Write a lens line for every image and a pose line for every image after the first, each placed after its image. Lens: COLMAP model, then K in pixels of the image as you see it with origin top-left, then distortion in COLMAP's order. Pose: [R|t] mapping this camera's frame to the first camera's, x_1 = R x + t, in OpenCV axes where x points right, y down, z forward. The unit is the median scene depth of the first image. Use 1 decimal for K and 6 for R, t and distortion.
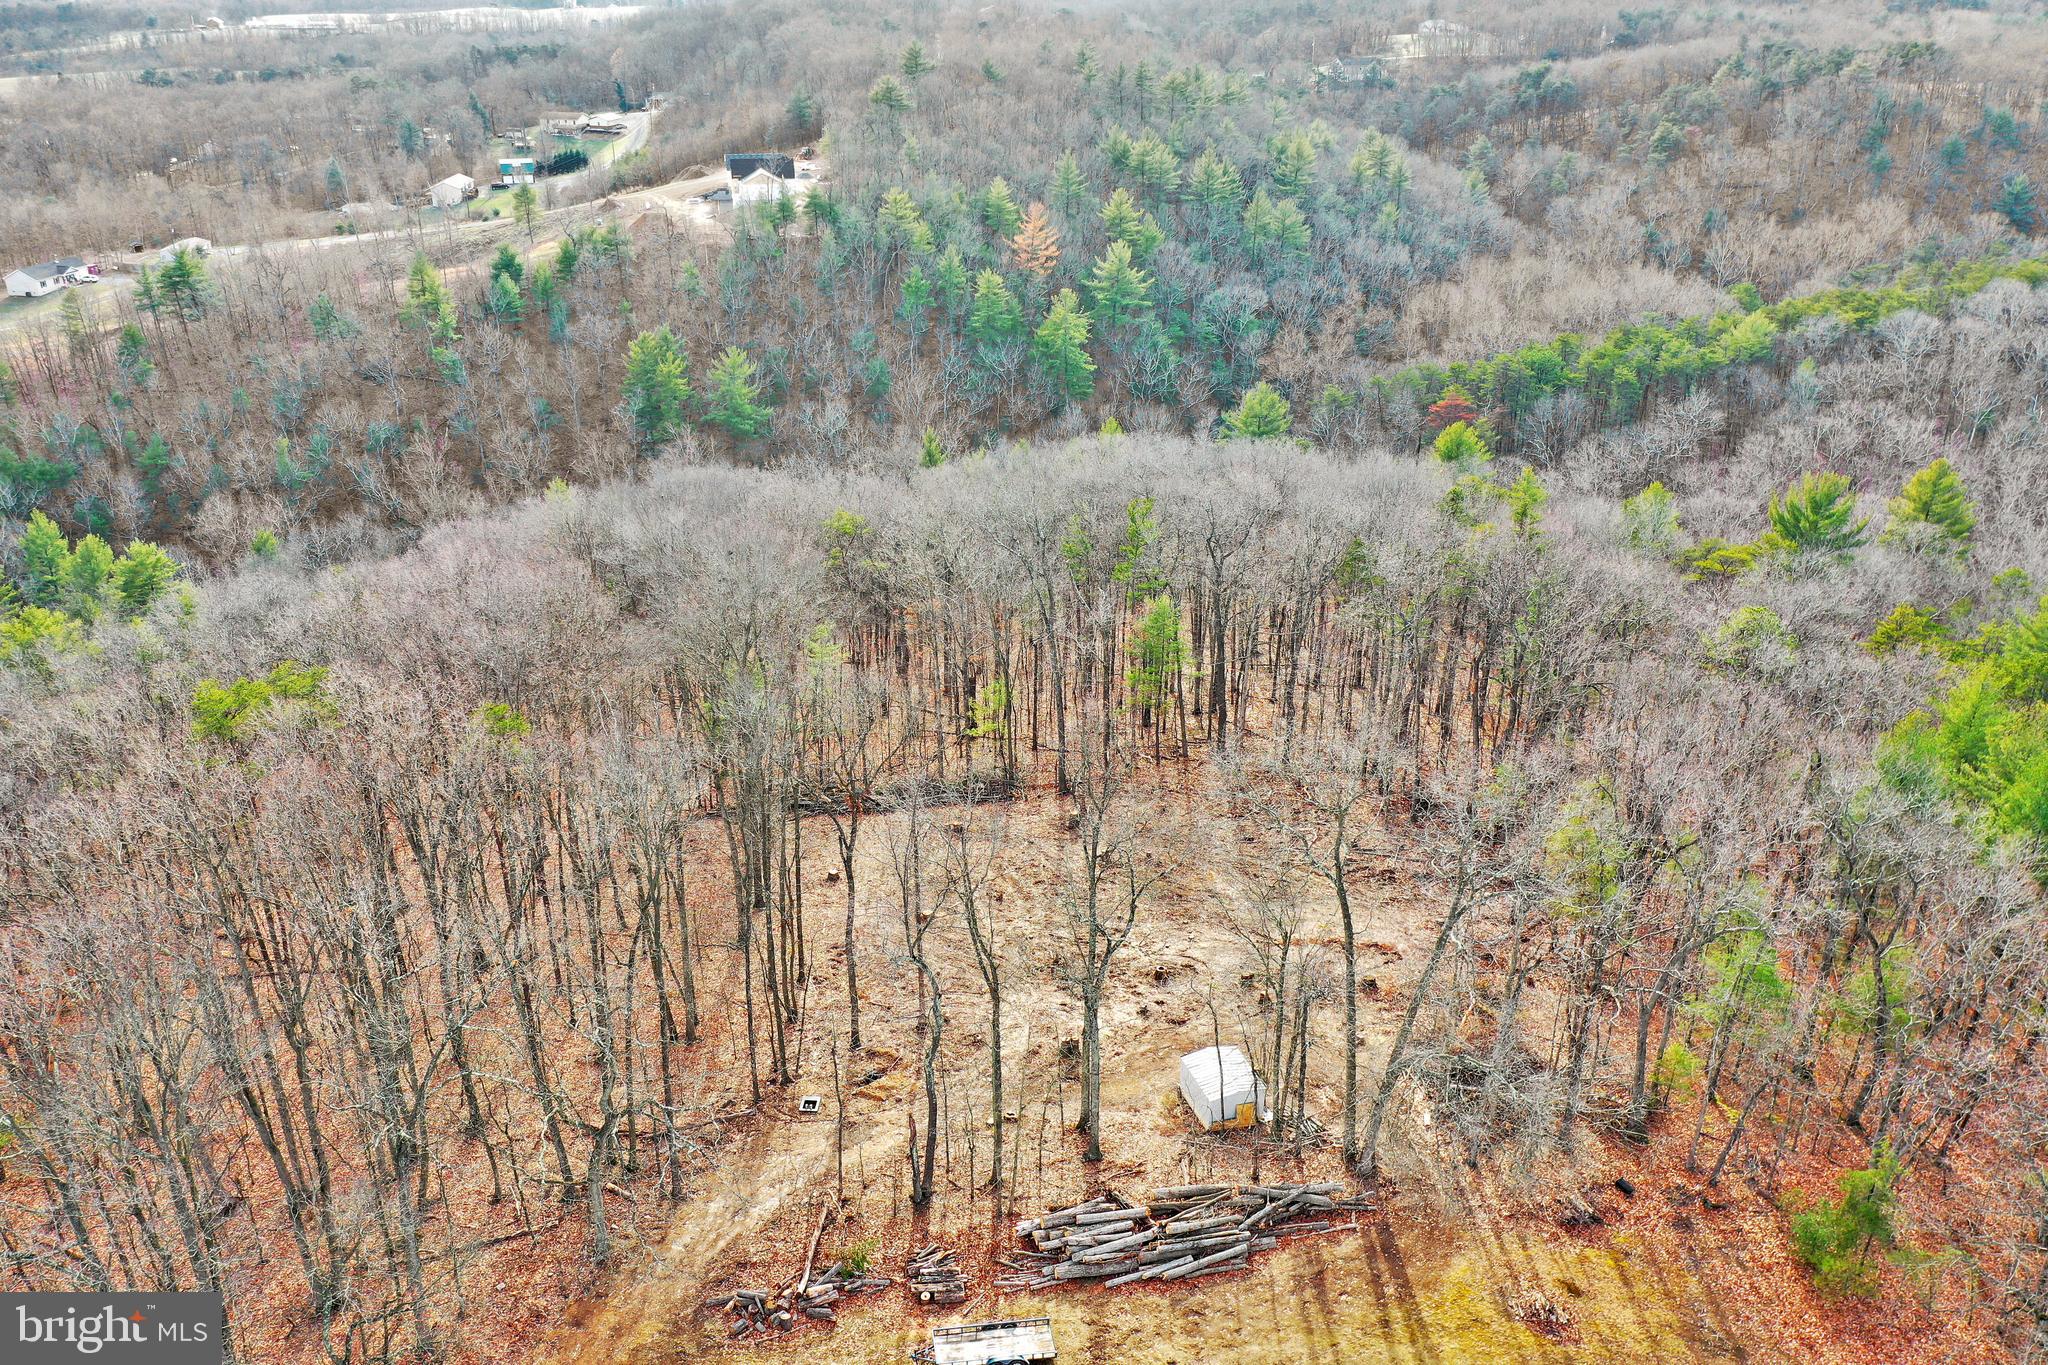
lens RADIAL K [[1640.3, 0, 1012.6], [0, 1640.3, 663.6], [0, 0, 1]] dist [-0.004511, 0.001371]
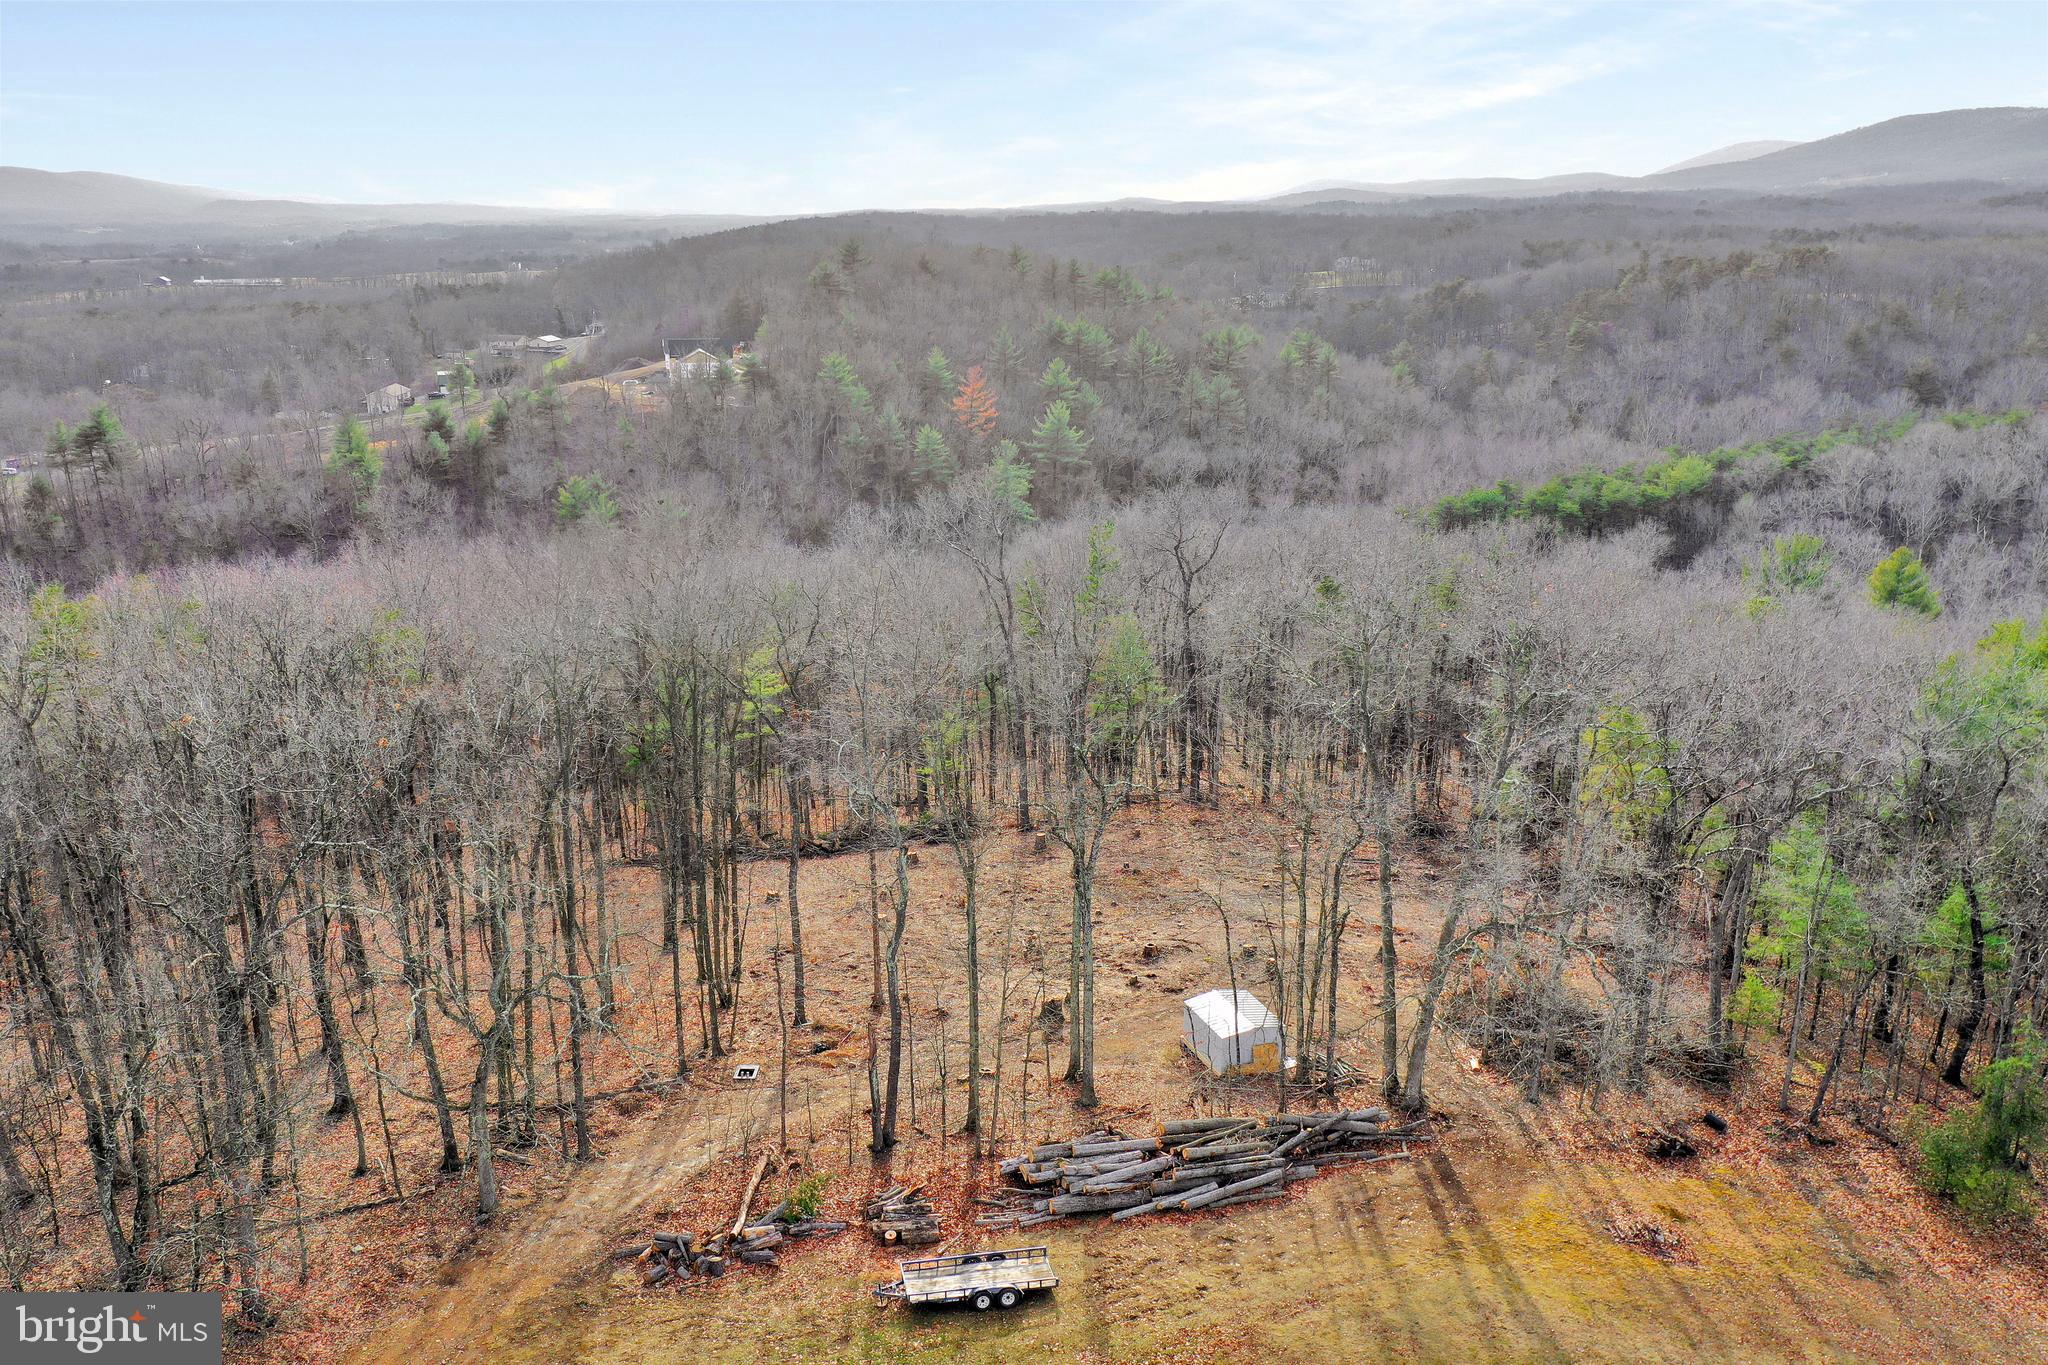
lens RADIAL K [[1640.3, 0, 1014.0], [0, 1640.3, 660.9], [0, 0, 1]] dist [-0.004511, 0.001371]
pose [[0.999069, -0.012837, 0.041193, -0.010755], [0.019195, 0.987269, -0.157895, 0.115082], [-0.038641, 0.158539, 0.986596, 0.077278]]
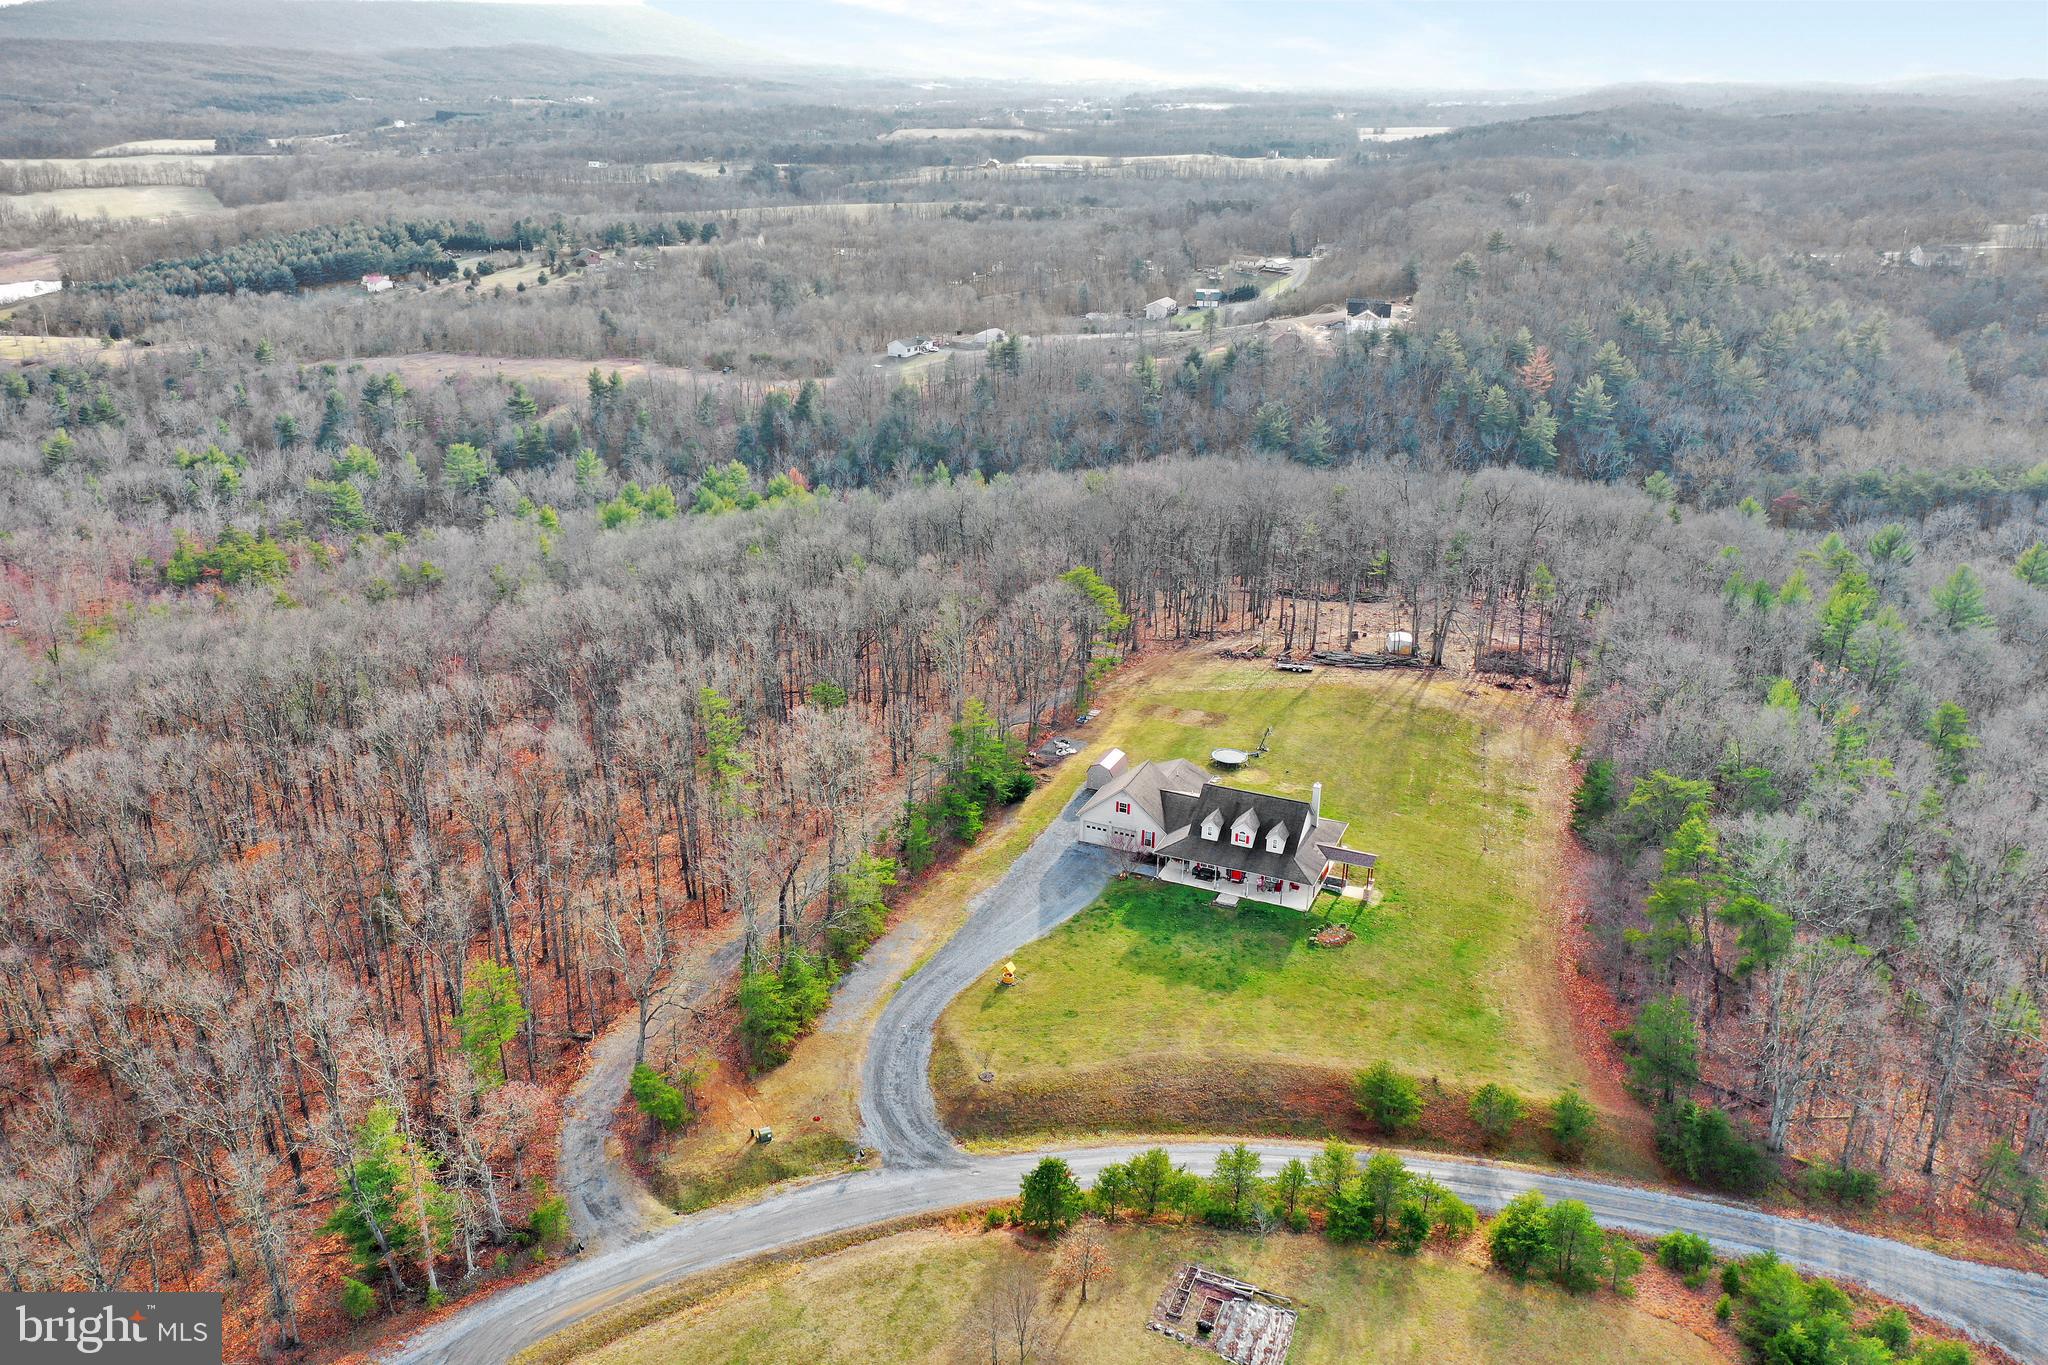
lens RADIAL K [[1640.3, 0, 992.5], [0, 1640.3, 661.0], [0, 0, 1]] dist [-0.004511, 0.001371]
pose [[0.916792, 0.146151, -0.371661, 0.312930], [-0.172906, 0.984145, -0.039513, 0.302096], [0.359993, 0.100488, 0.927527, -1.100033]]
